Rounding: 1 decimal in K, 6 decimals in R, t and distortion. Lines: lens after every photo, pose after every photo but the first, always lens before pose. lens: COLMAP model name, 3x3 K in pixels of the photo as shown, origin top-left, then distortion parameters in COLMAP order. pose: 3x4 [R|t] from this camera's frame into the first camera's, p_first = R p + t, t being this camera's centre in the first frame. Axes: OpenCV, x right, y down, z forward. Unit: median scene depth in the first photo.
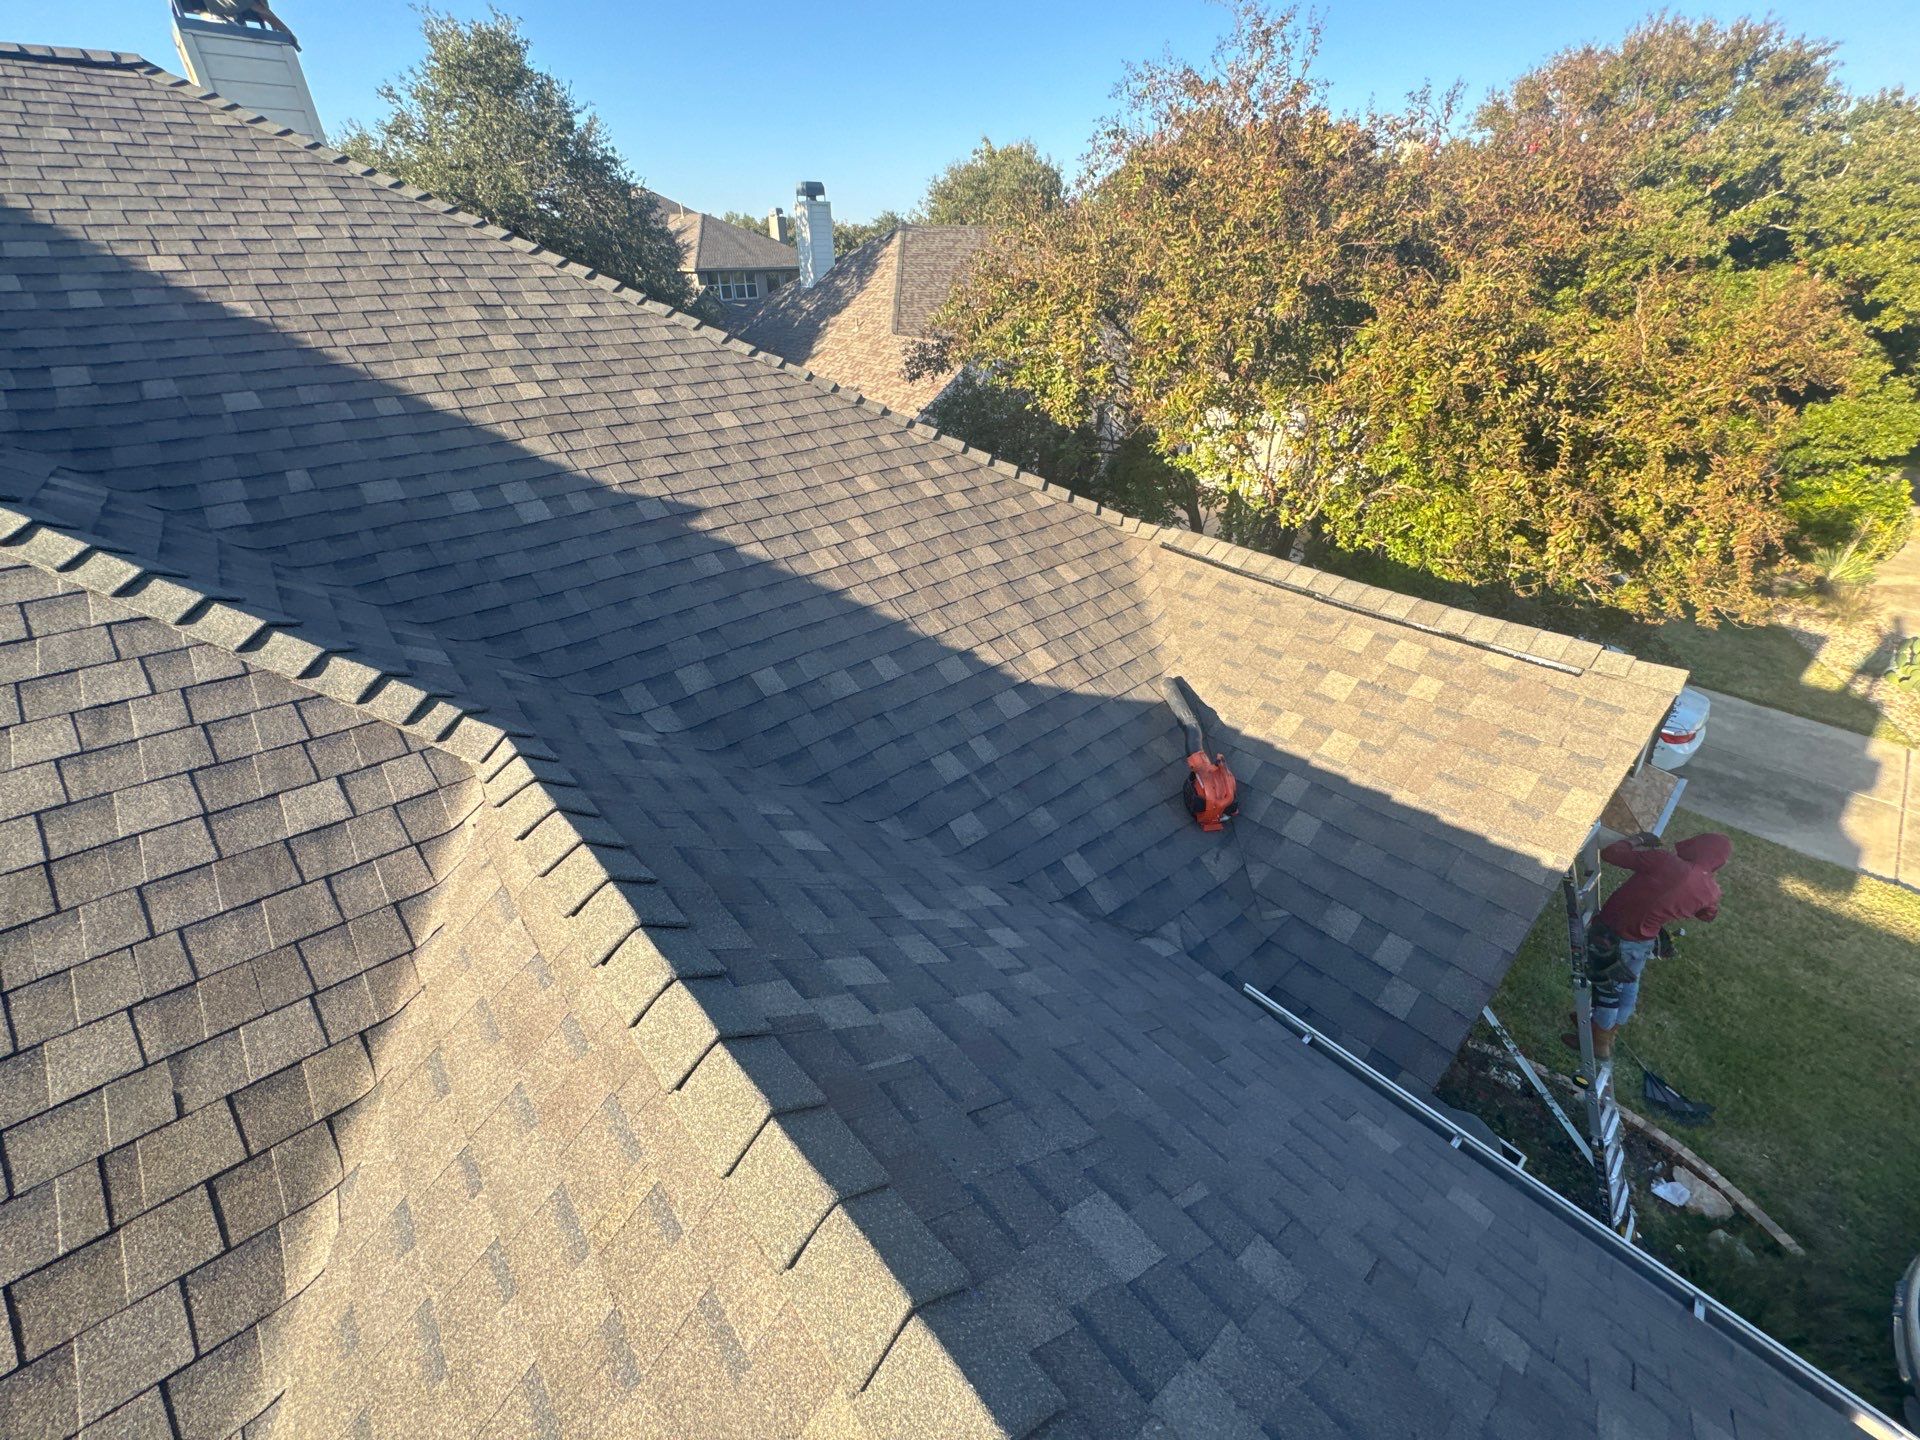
lens RADIAL K [[766.5, 0, 957.3], [0, 766.5, 719.6], [0, 0, 1]] dist [-0.003138, 0.000655]
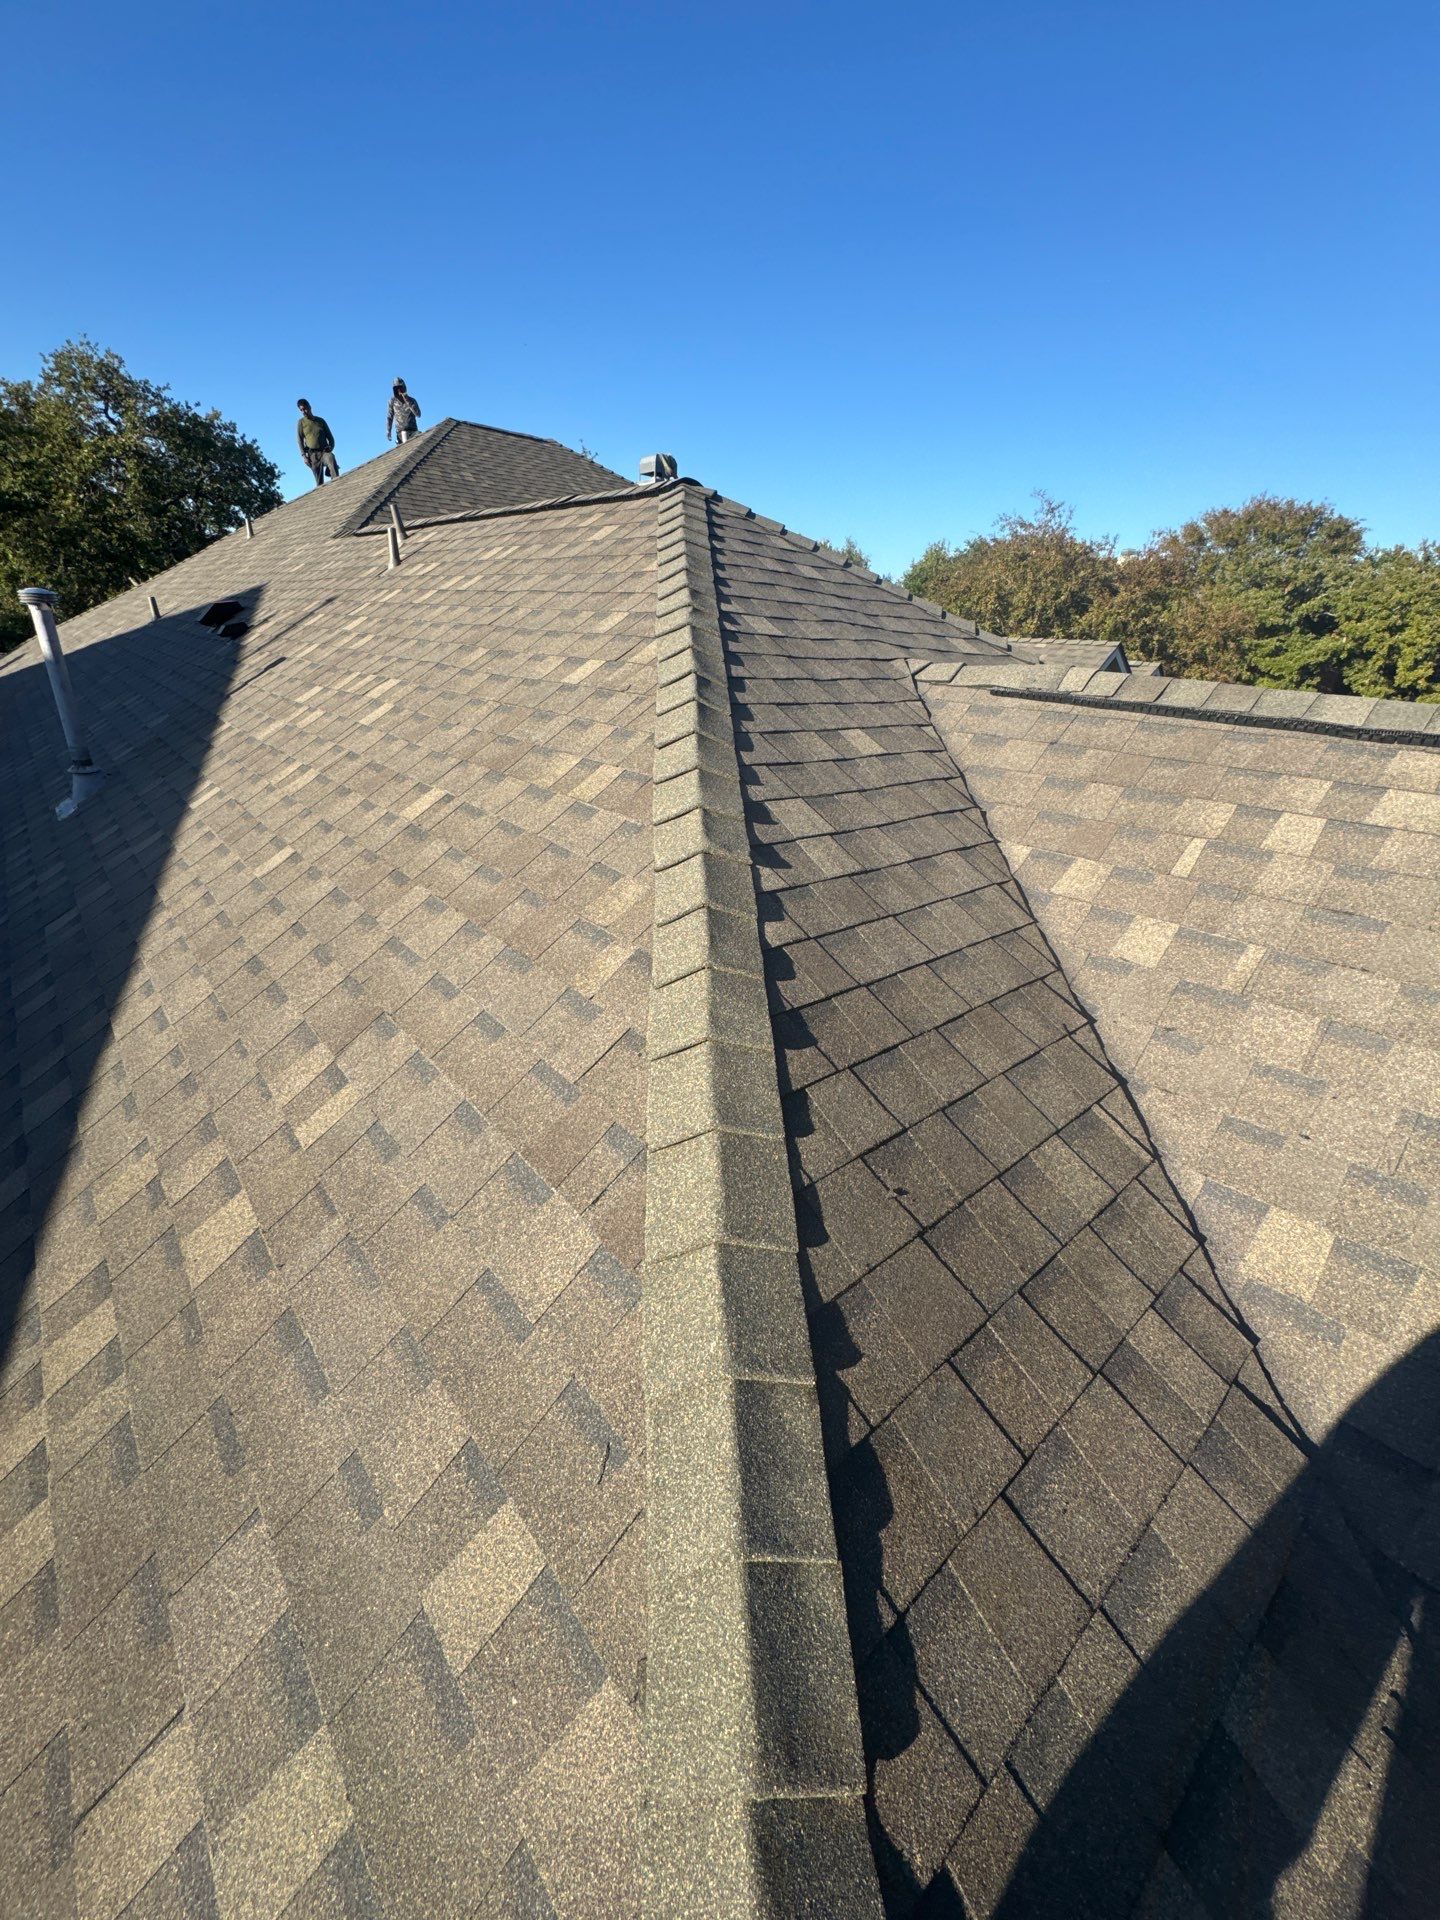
lens RADIAL K [[761.1, 0, 718.6], [0, 761.1, 964.9], [0, 0, 1]] dist [-0.002447, 0.000443]
pose [[0.998236, 0.055723, 0.020474, -0.721635], [-0.052587, 0.990040, -0.130595, 1.079591], [-0.027548, 0.129288, 0.991224, -1.386156]]
